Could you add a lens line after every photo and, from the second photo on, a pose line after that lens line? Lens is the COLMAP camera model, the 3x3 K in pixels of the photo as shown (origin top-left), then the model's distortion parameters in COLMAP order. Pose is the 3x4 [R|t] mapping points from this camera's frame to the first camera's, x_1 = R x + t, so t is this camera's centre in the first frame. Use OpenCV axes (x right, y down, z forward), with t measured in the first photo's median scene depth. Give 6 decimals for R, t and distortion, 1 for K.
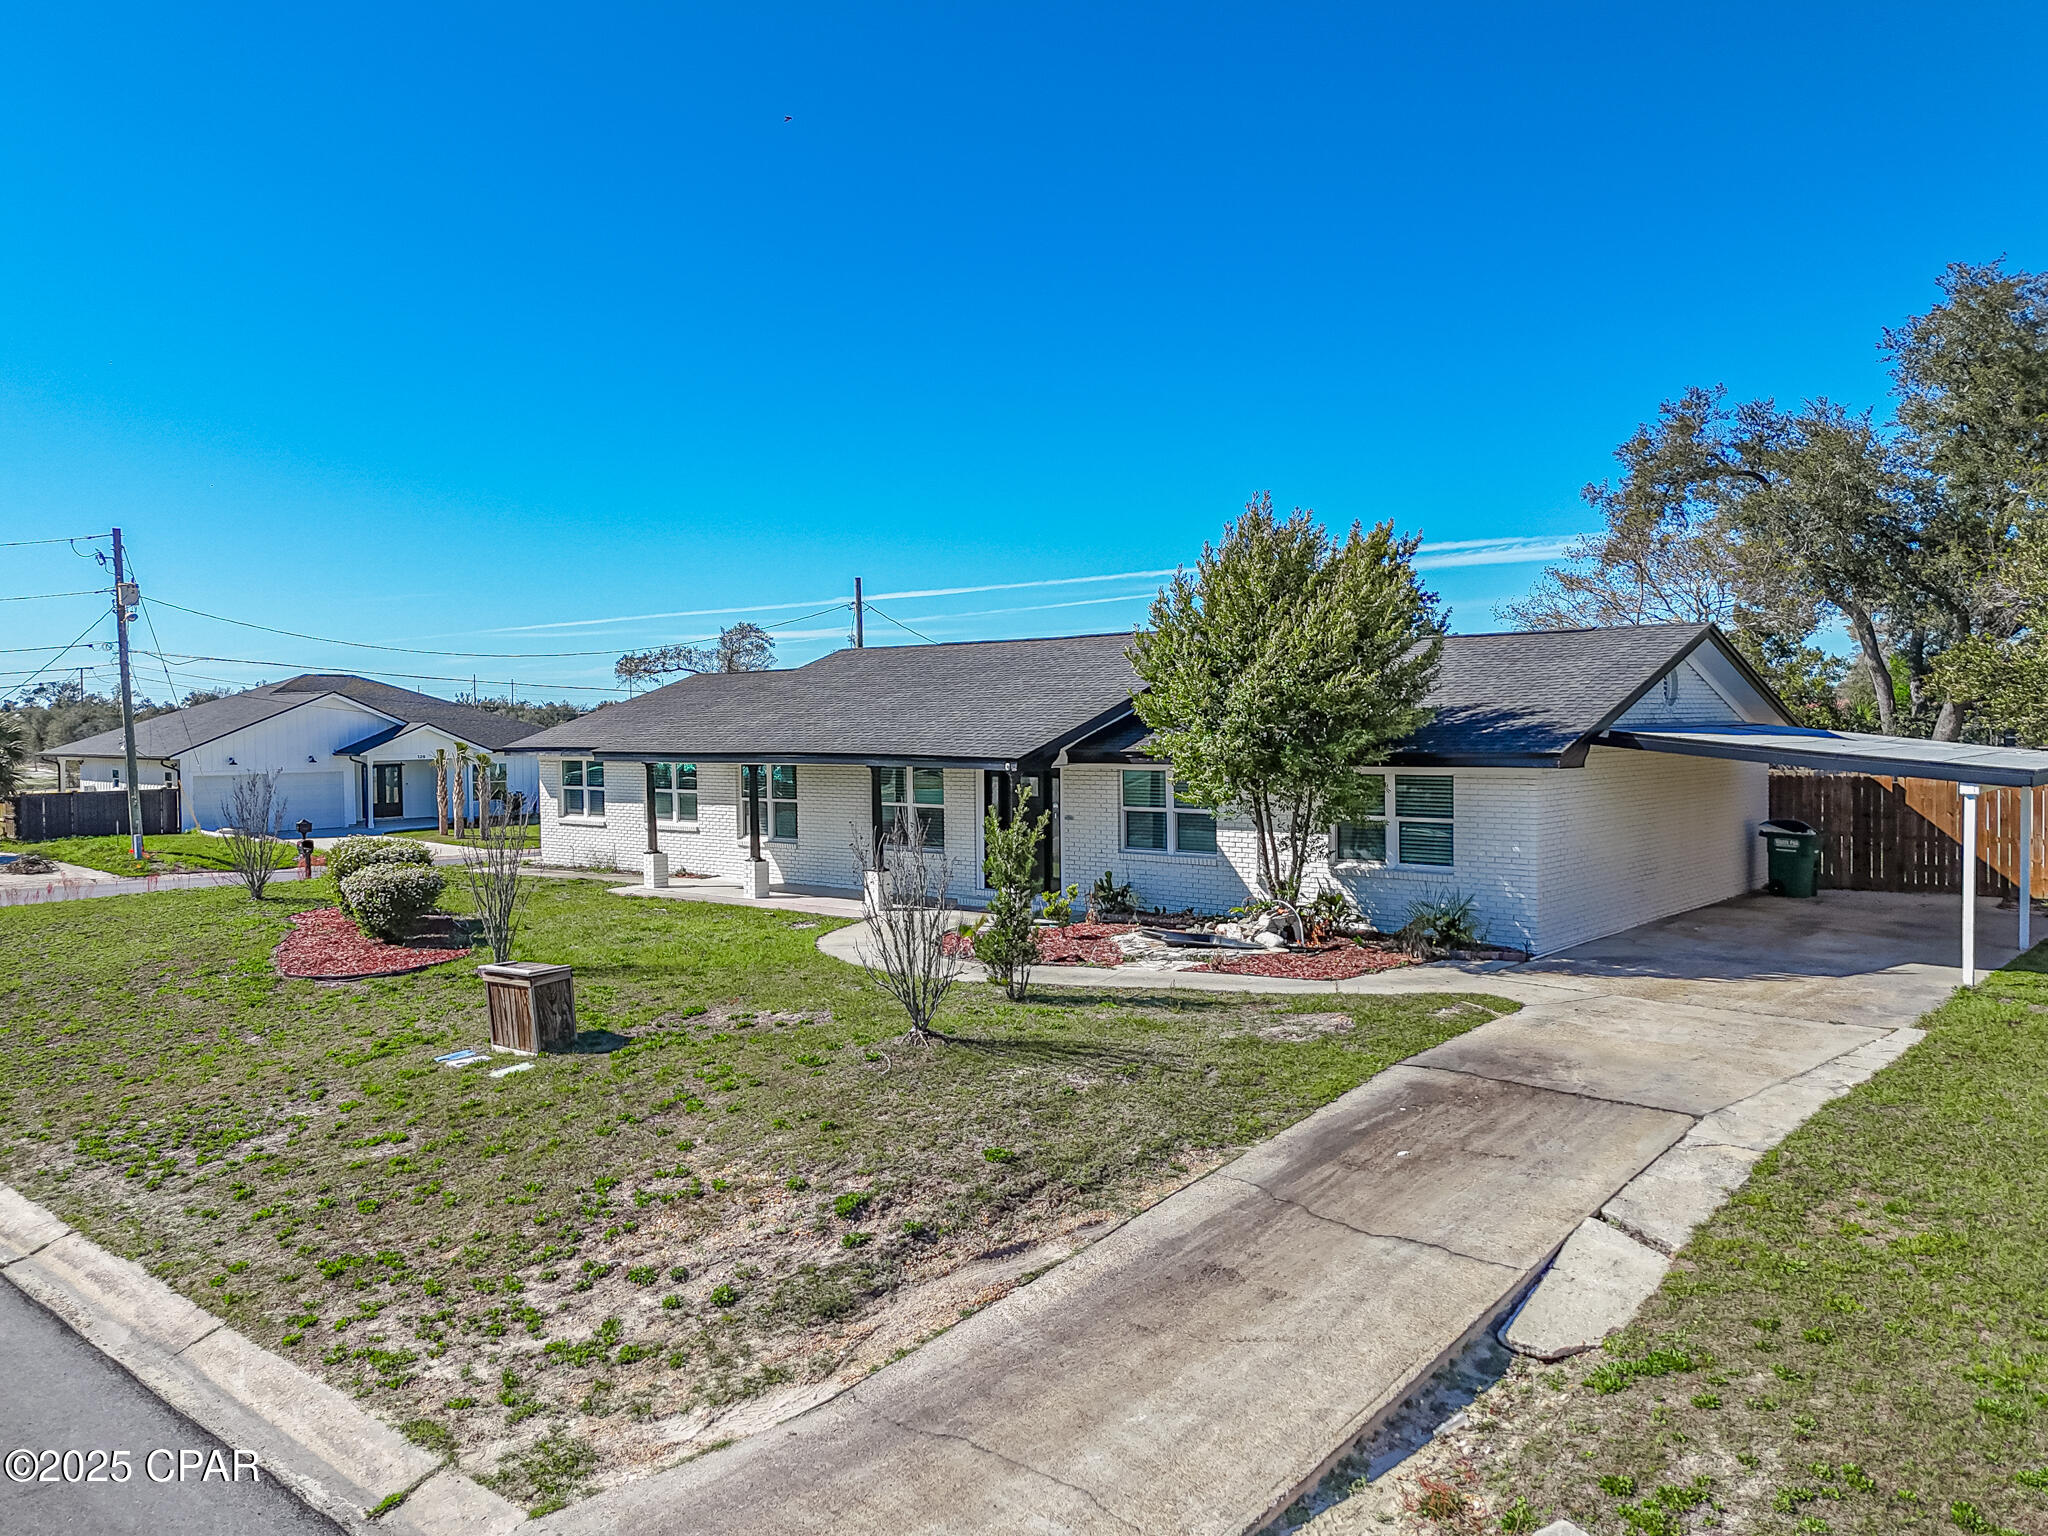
lens RADIAL K [[1510.0, 0, 1024.0], [0, 1510.0, 768.0], [0, 0, 1]] dist [0.050956, -0.030543]
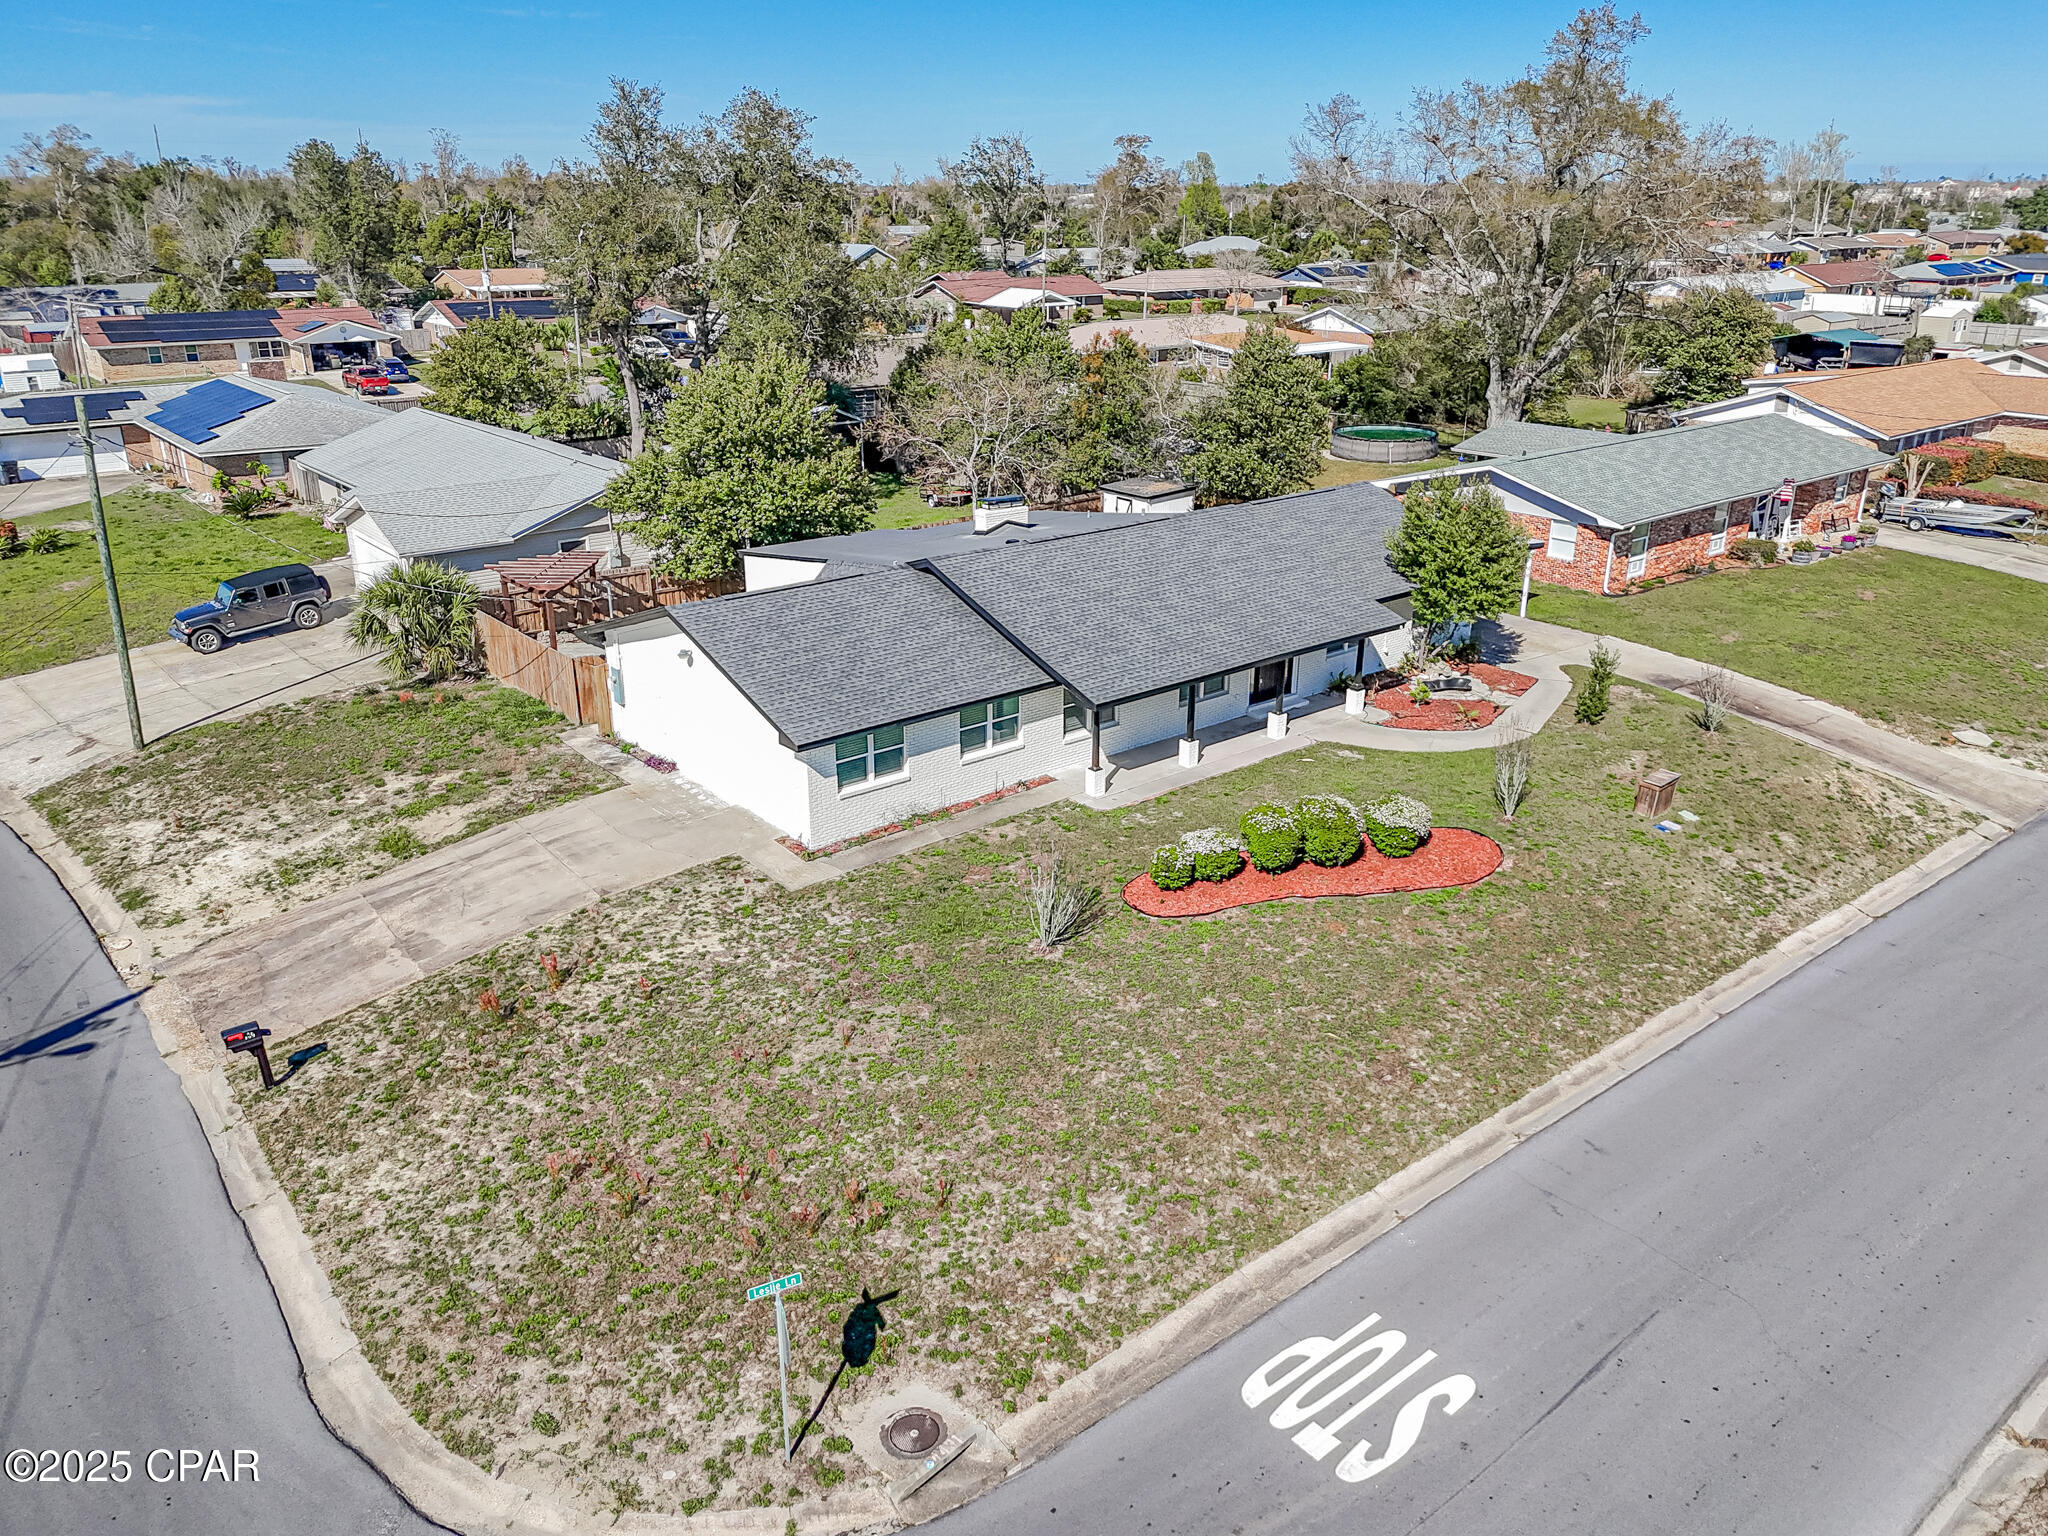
lens RADIAL K [[1510.0, 0, 1024.0], [0, 1510.0, 768.0], [0, 0, 1]] dist [0.050956, -0.030543]
pose [[0.158433, -0.337735, 0.927811, -2.971055], [0.030530, 0.940906, 0.337288, -0.764689], [-0.986898, -0.025111, 0.159381, 1.869517]]
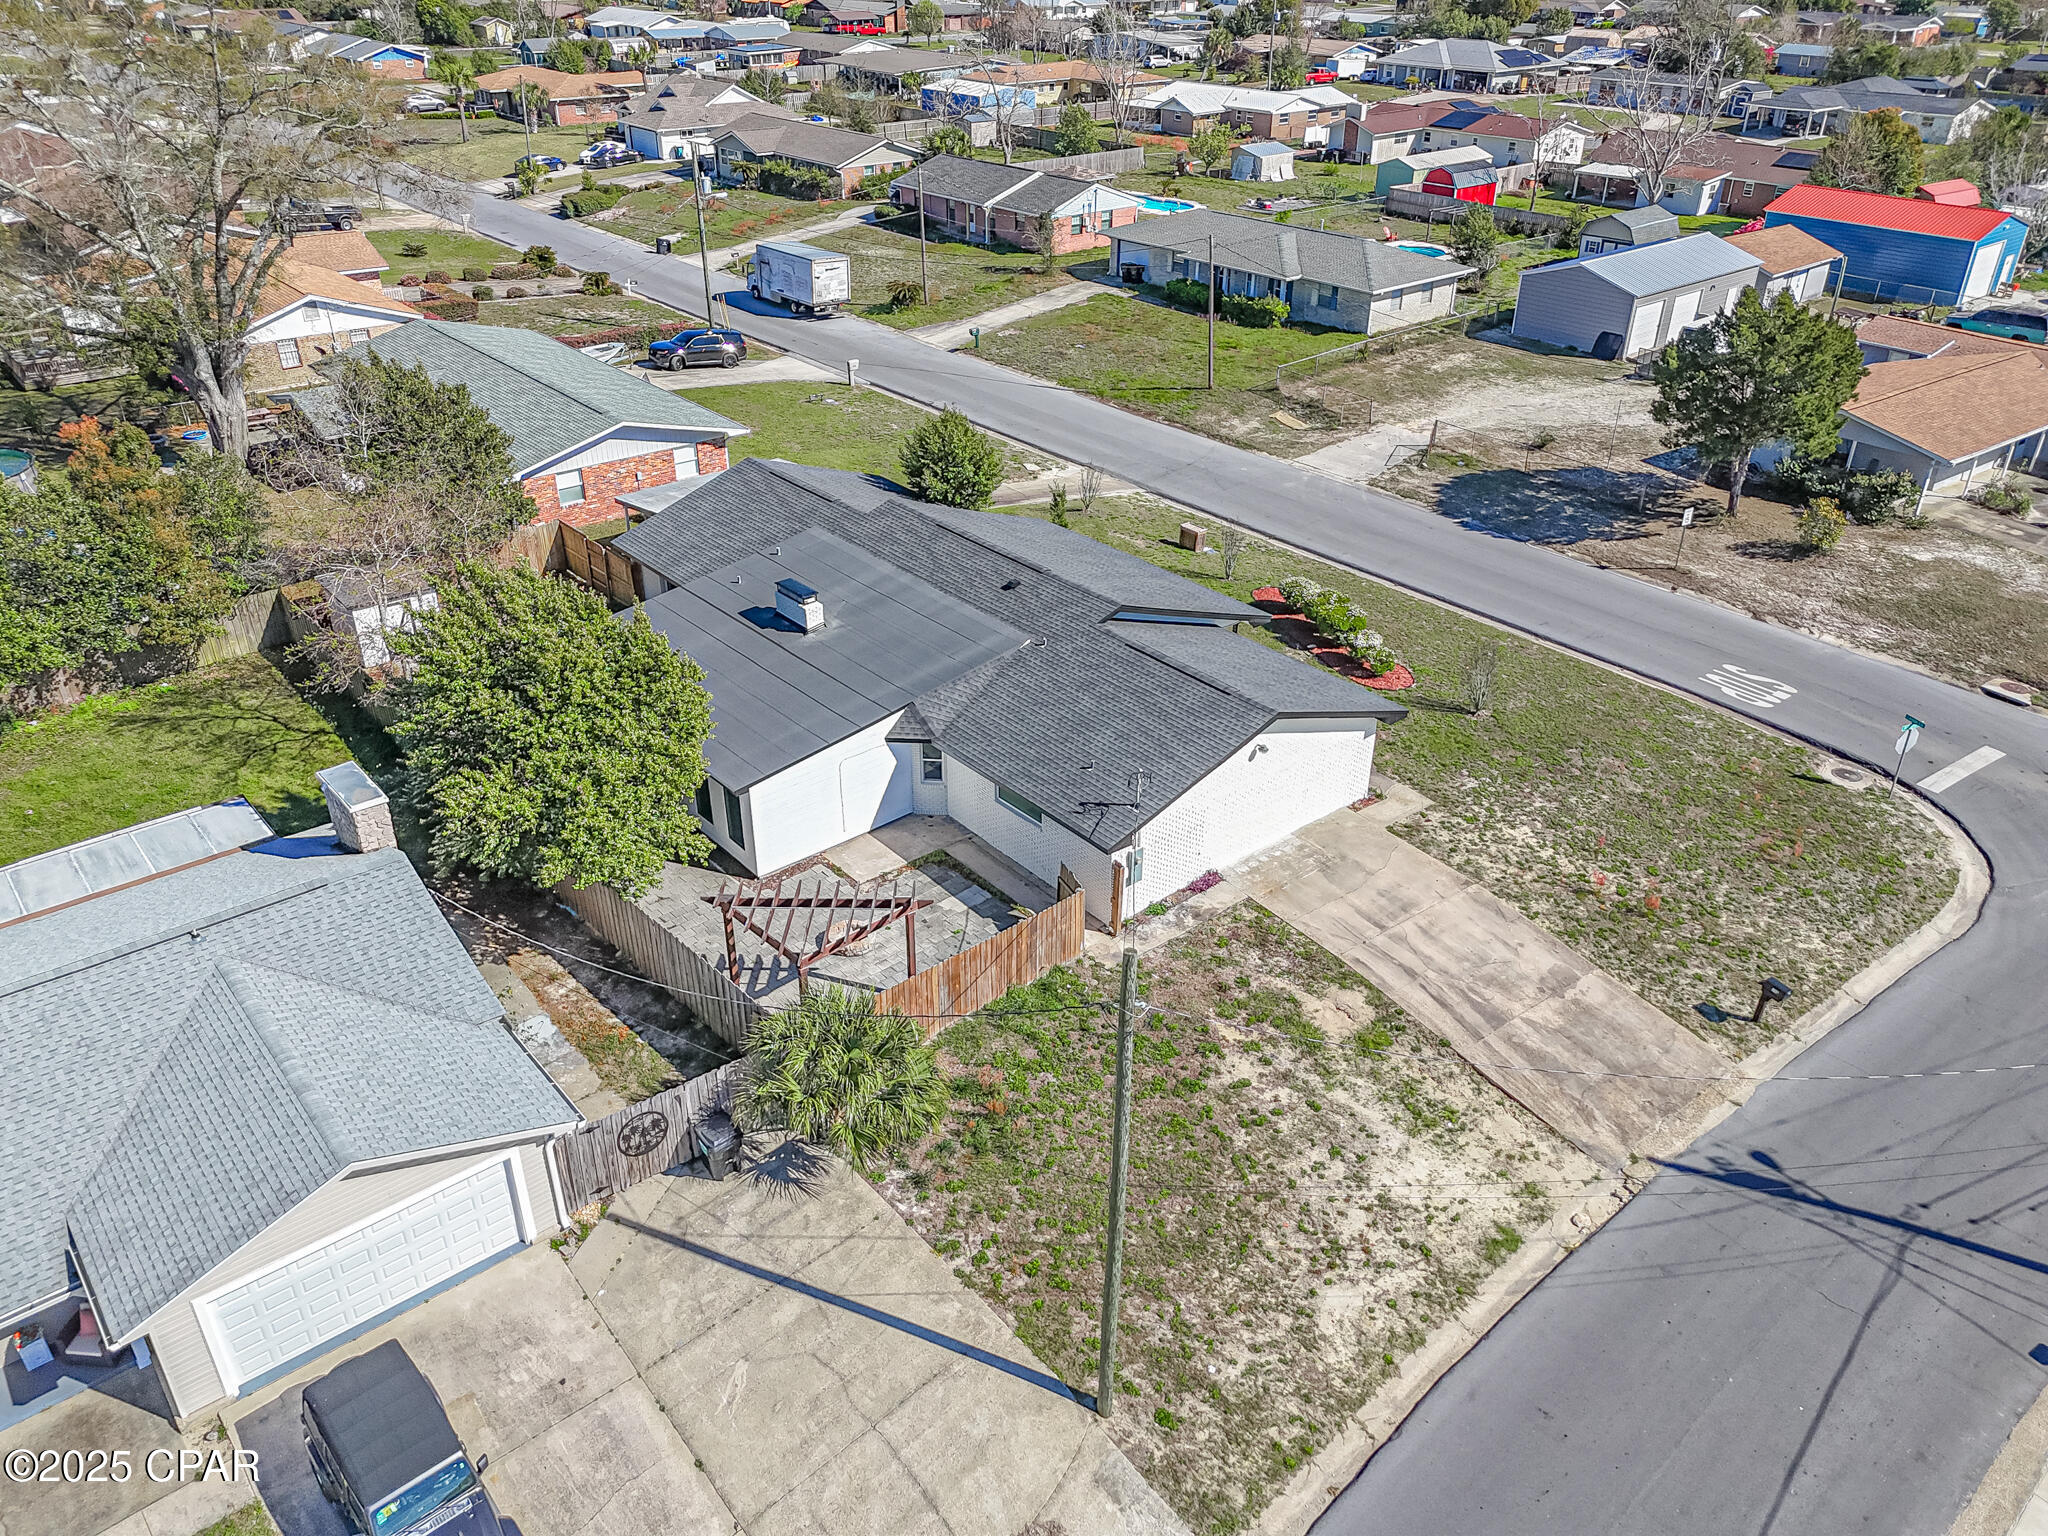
lens RADIAL K [[1510.0, 0, 1024.0], [0, 1510.0, 768.0], [0, 0, 1]] dist [0.050956, -0.030543]
pose [[-0.989256, -0.066013, 0.130444, -0.524923], [0.012578, 0.850515, 0.525801, -1.531828], [-0.145655, 0.521792, -0.840546, 5.284586]]
